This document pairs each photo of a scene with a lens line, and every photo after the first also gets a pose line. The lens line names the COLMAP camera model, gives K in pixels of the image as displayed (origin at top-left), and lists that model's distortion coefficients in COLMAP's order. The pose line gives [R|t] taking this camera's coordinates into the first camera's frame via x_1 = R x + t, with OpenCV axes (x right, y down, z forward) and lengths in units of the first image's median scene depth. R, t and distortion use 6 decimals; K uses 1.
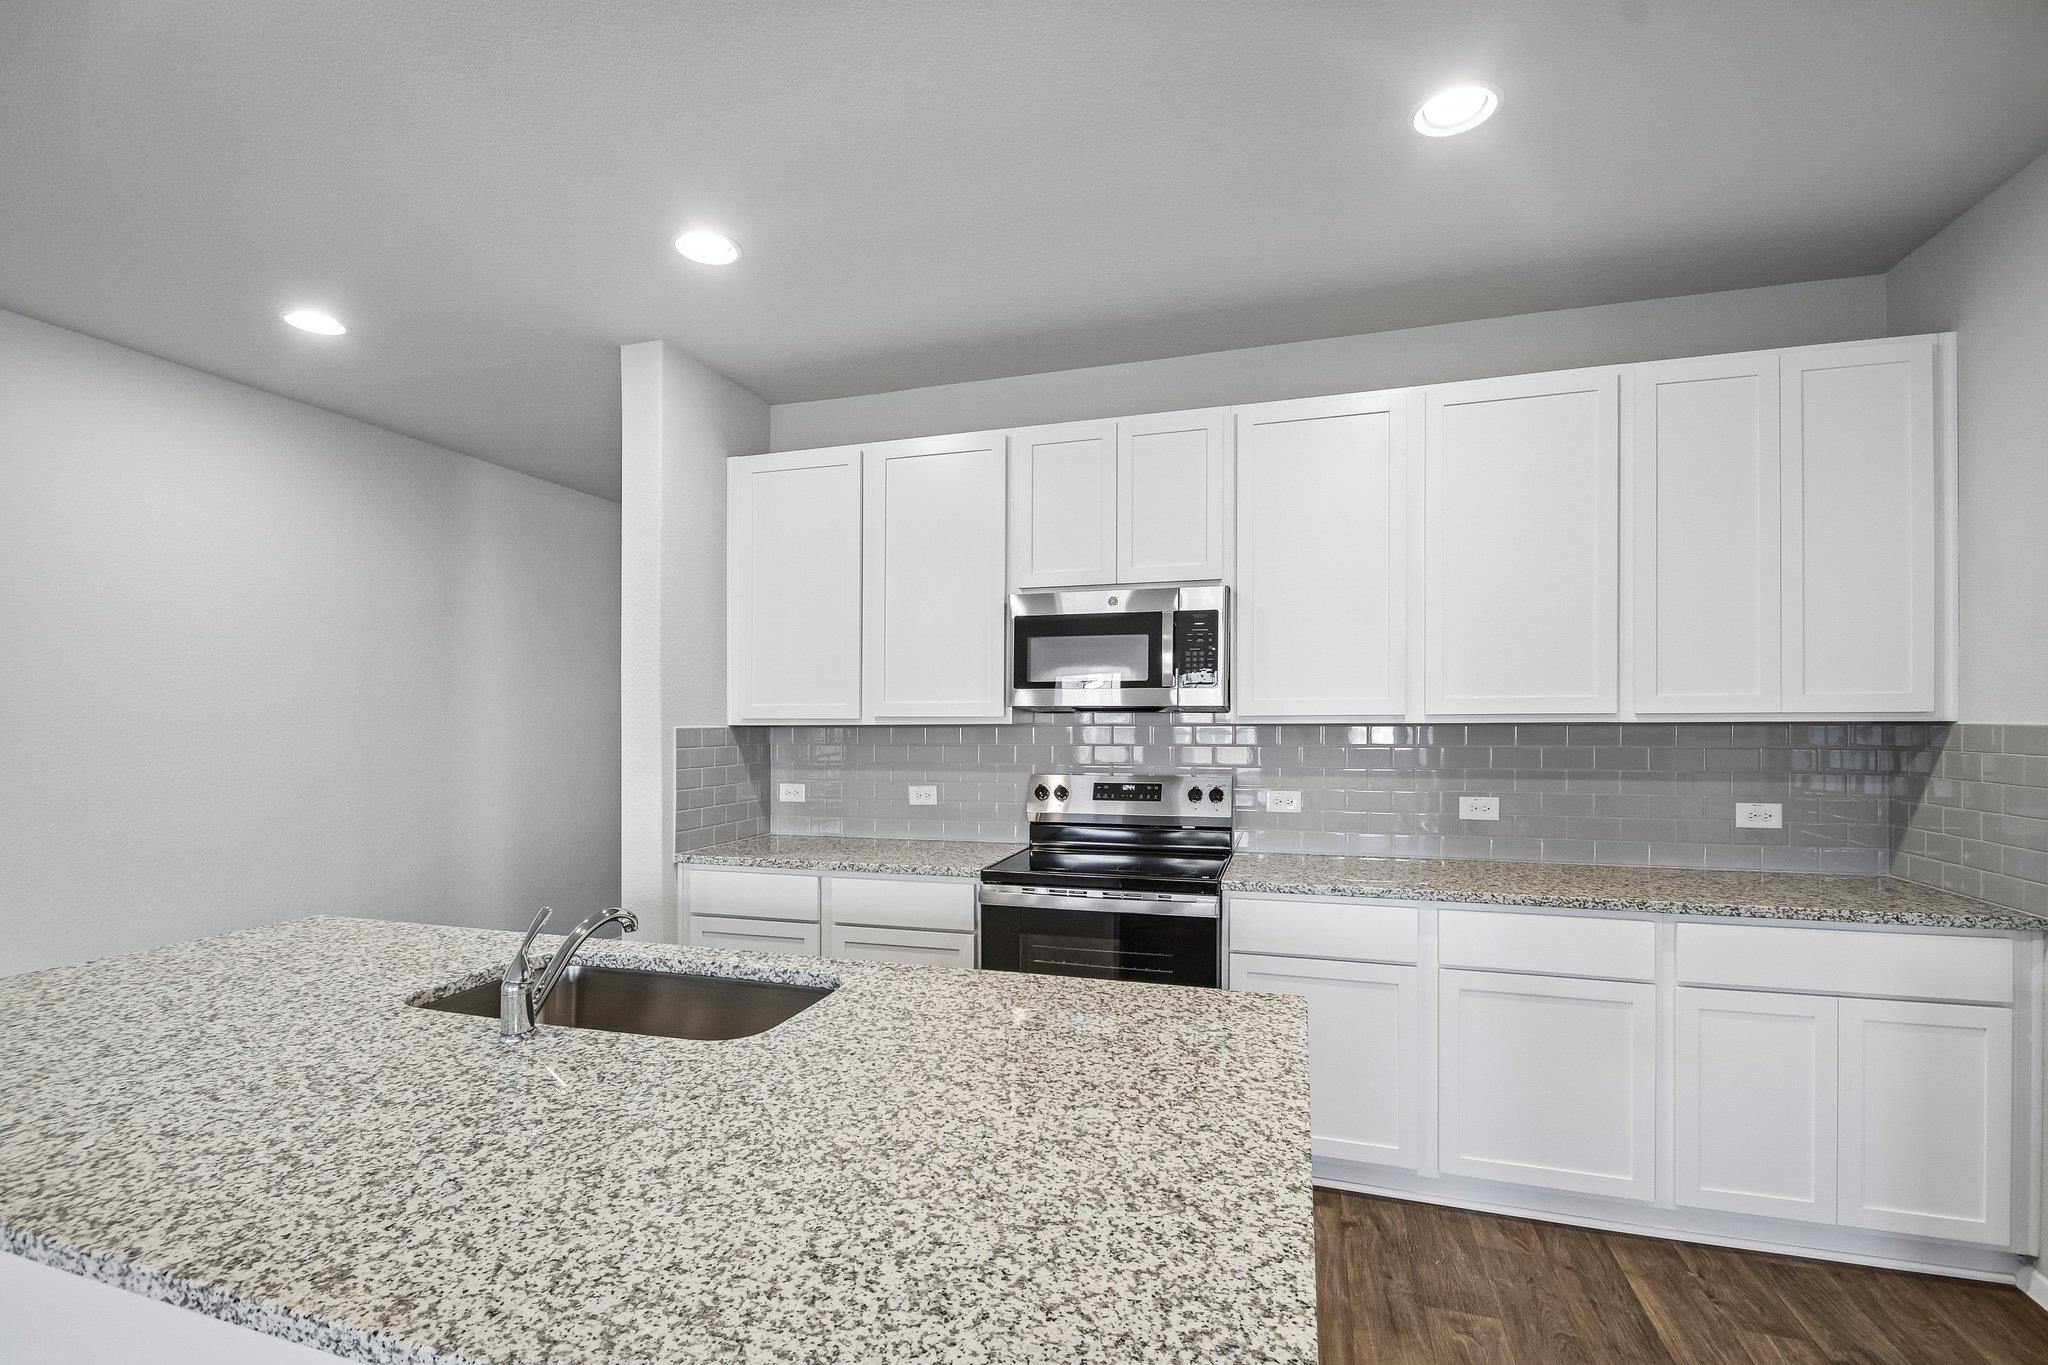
lens RADIAL K [[903.3, 0, 1019.2], [0, 903.3, 723.5], [0, 0, 1]] dist [0.017362, -0.014900]
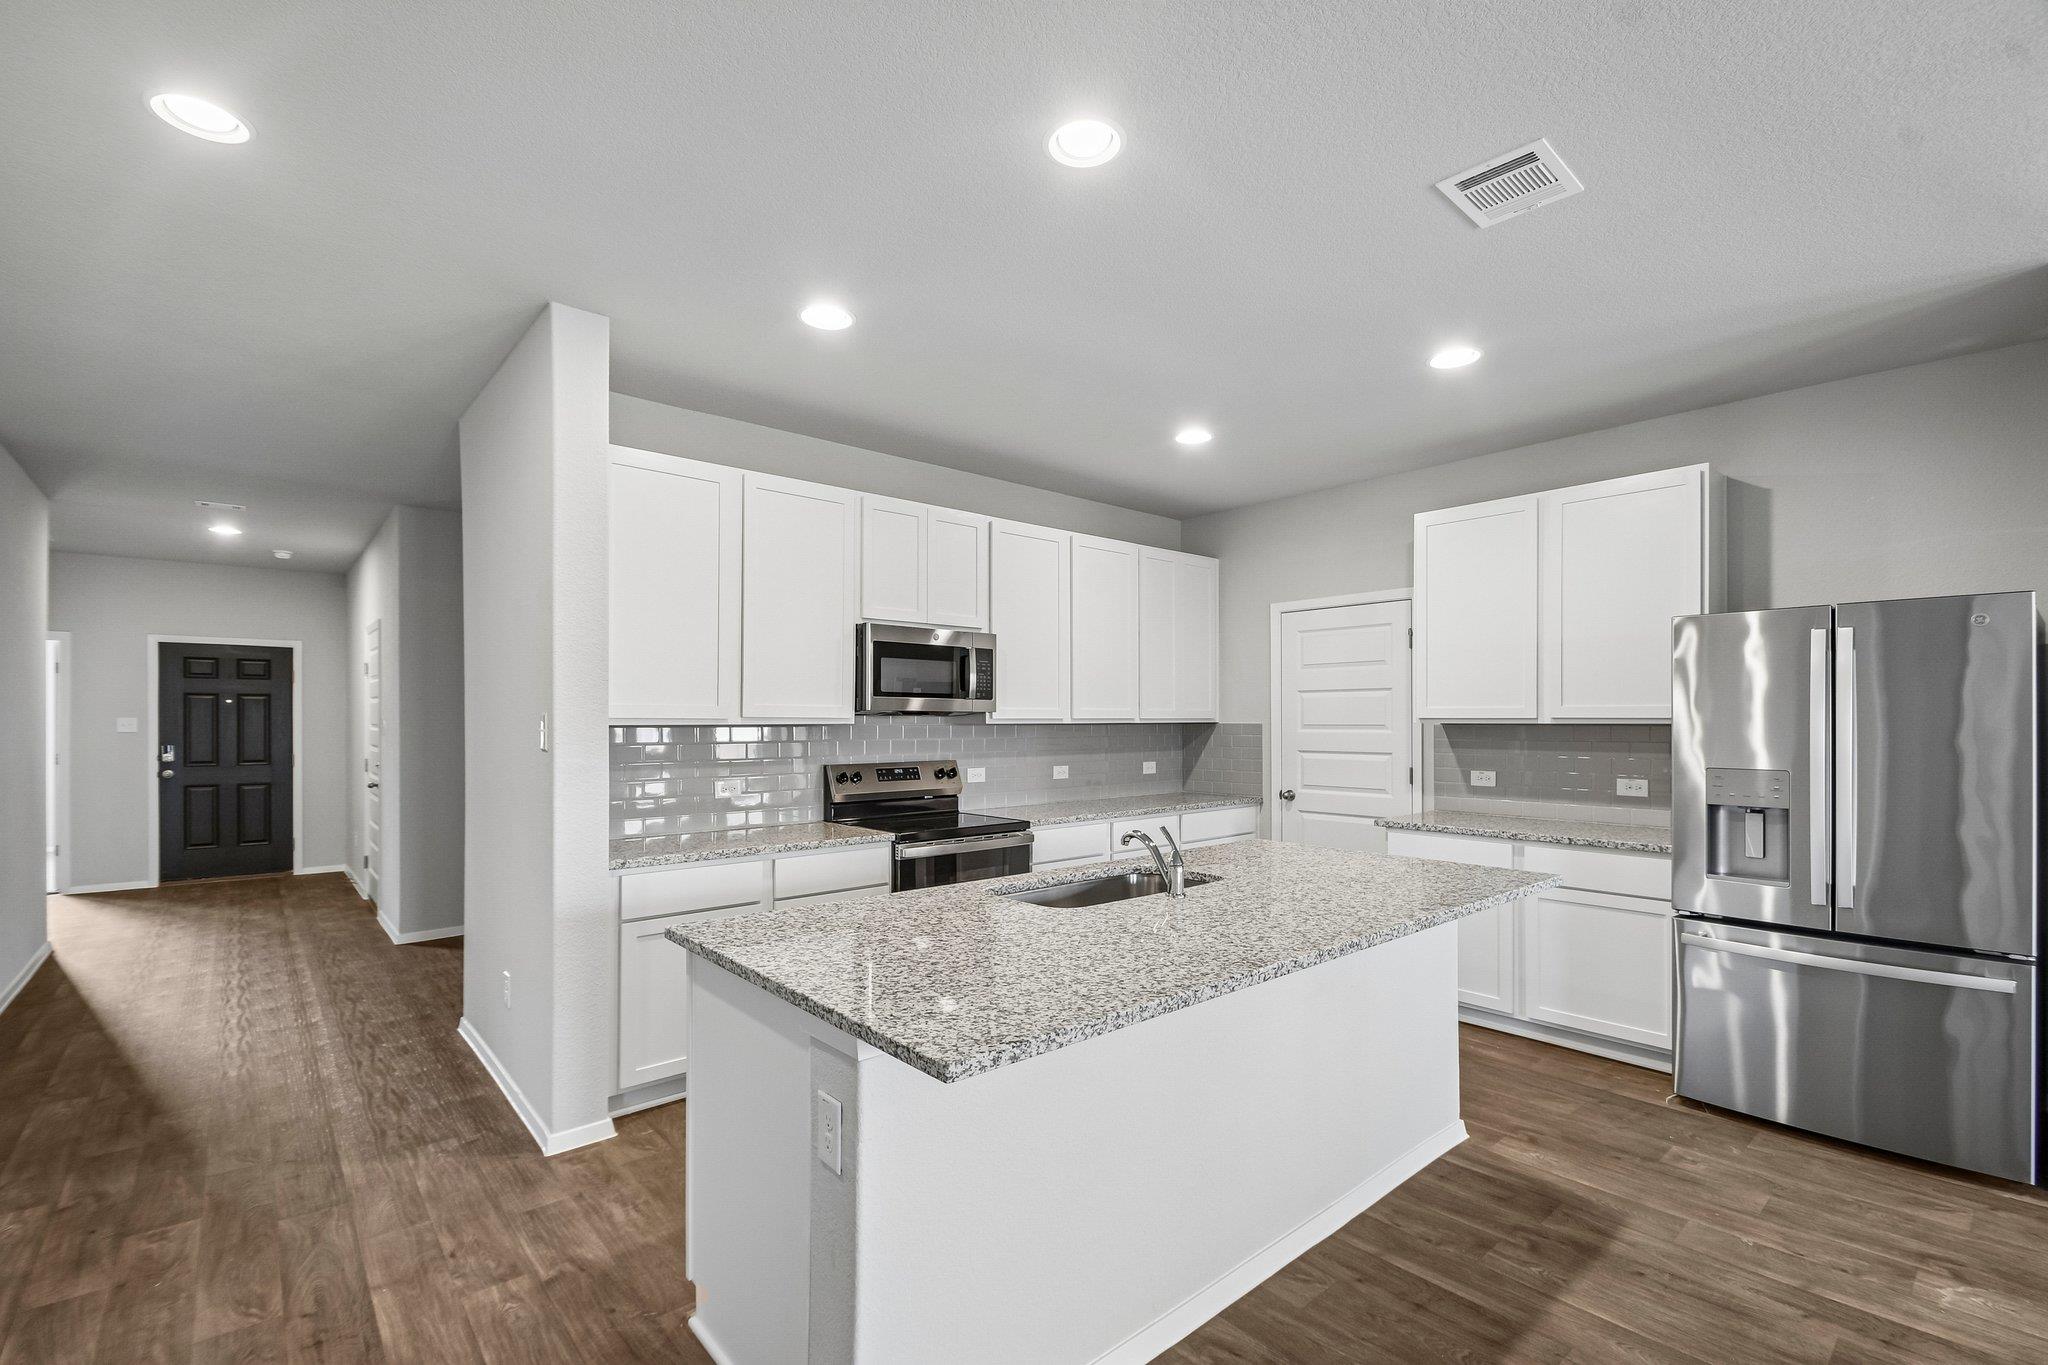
lens RADIAL K [[902.9, 0, 1020.3], [0, 902.9, 716.2], [0, 0, 1]] dist [0.014245, -0.015430]
pose [[0.529306, 0.007538, 0.848398, -0.997168], [0.002191, 0.999945, -0.010252, 0.003725], [-0.848428, 0.007285, 0.529260, 0.142066]]
